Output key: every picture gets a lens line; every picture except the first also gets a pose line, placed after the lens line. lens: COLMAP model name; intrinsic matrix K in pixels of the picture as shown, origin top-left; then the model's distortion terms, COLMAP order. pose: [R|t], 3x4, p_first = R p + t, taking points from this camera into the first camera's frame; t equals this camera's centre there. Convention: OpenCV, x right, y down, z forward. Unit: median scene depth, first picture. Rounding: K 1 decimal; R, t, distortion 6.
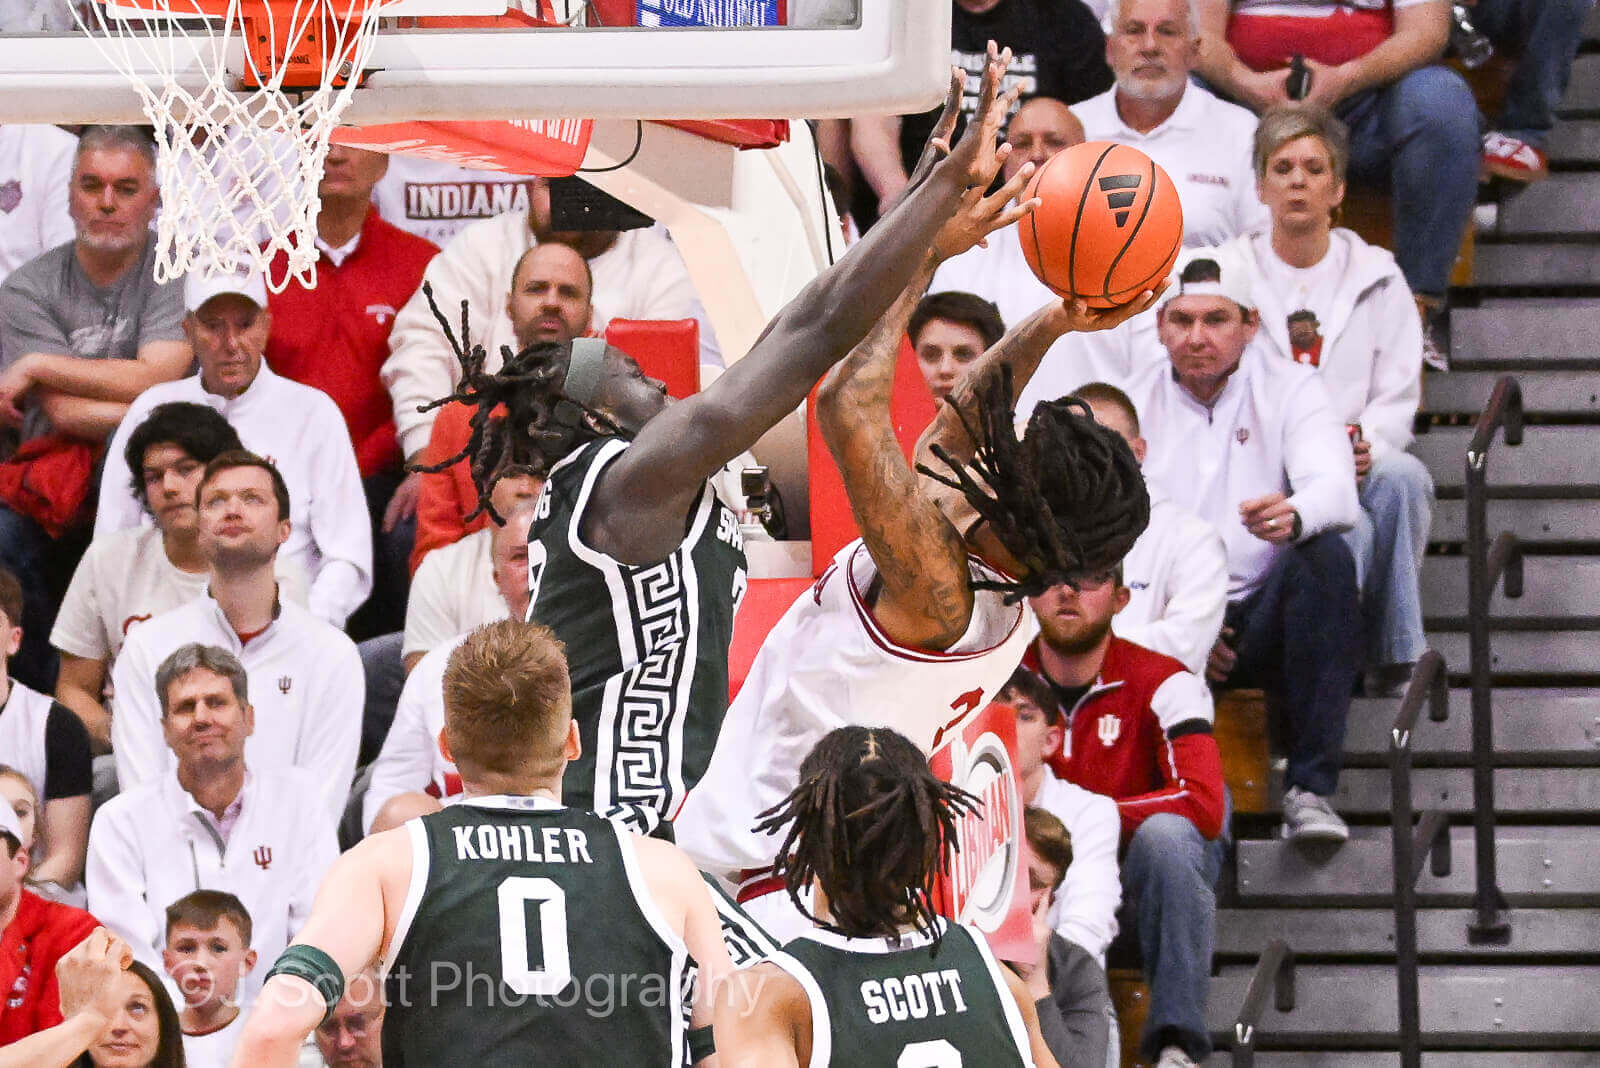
lens RADIAL K [[4025.6, 0, 800.0], [0, 4025.6, 534.0], [0, 0, 1]] dist [-0.235776, -0.725359]
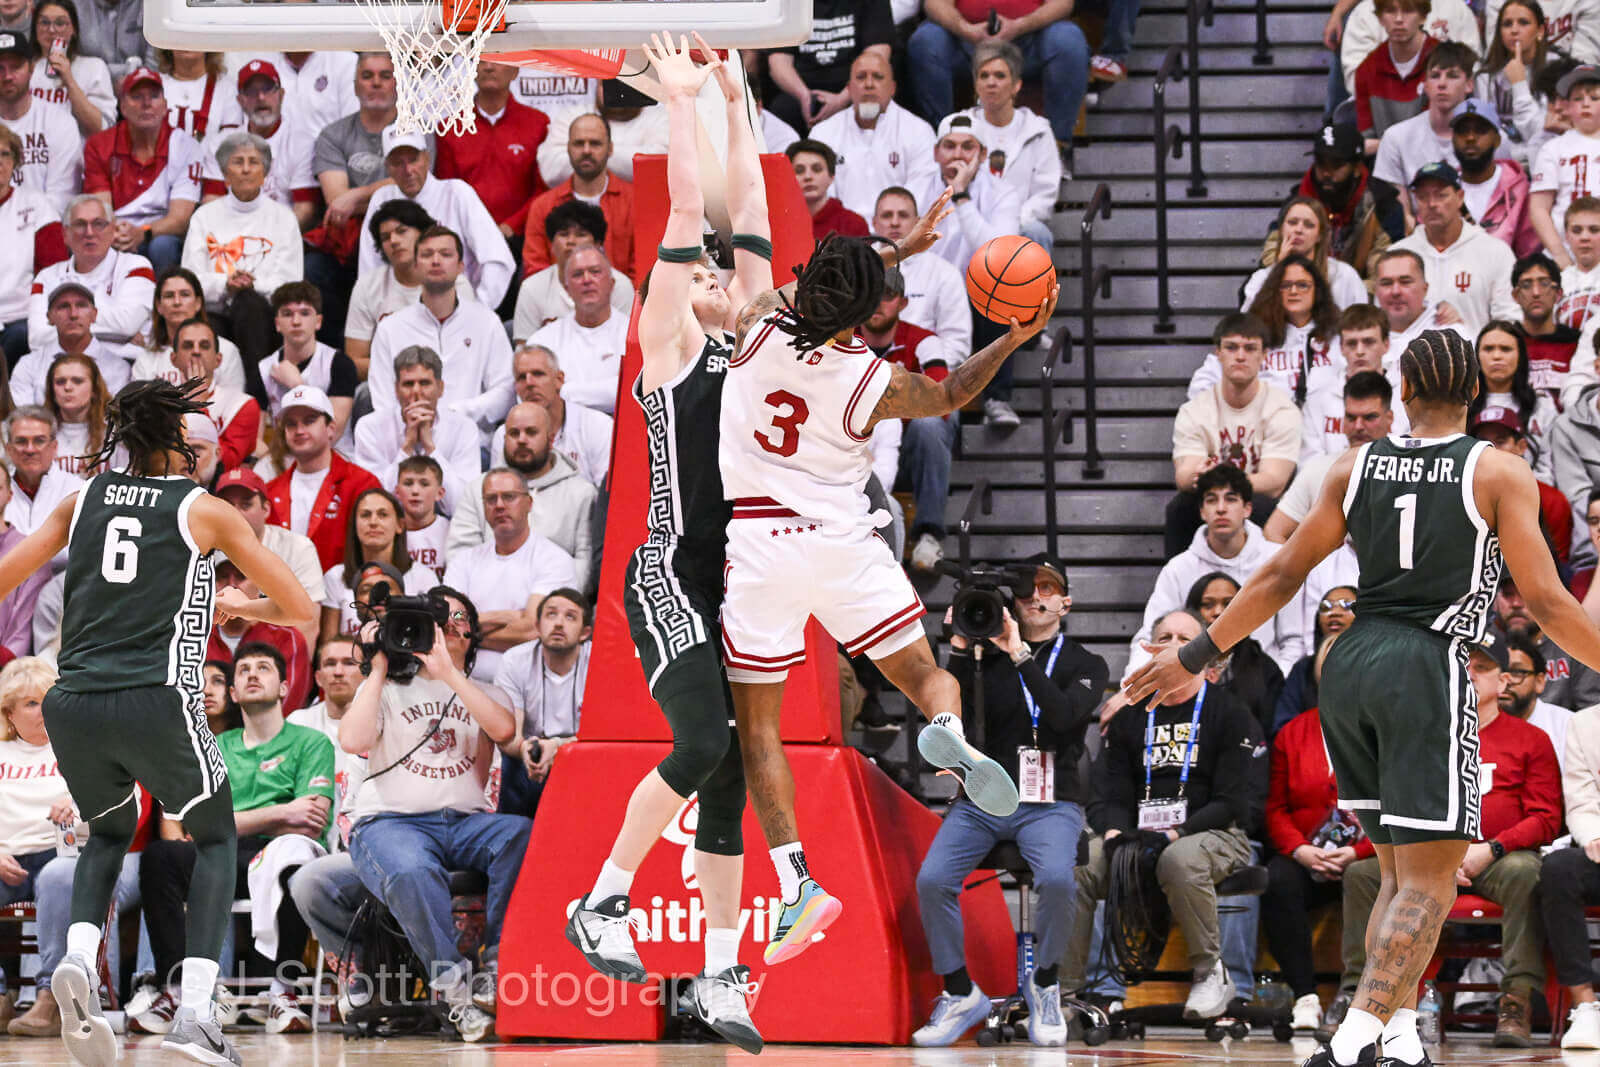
lens RADIAL K [[4025.6, 0, 800.0], [0, 4025.6, 533.5], [0, 0, 1]] dist [-0.235776, -0.725359]
pose [[0.999185, -0.001079, 0.040360, -0.046054], [-0.001041, 0.998623, 0.052456, 0.027551], [-0.040361, -0.052456, 0.997807, -0.923820]]
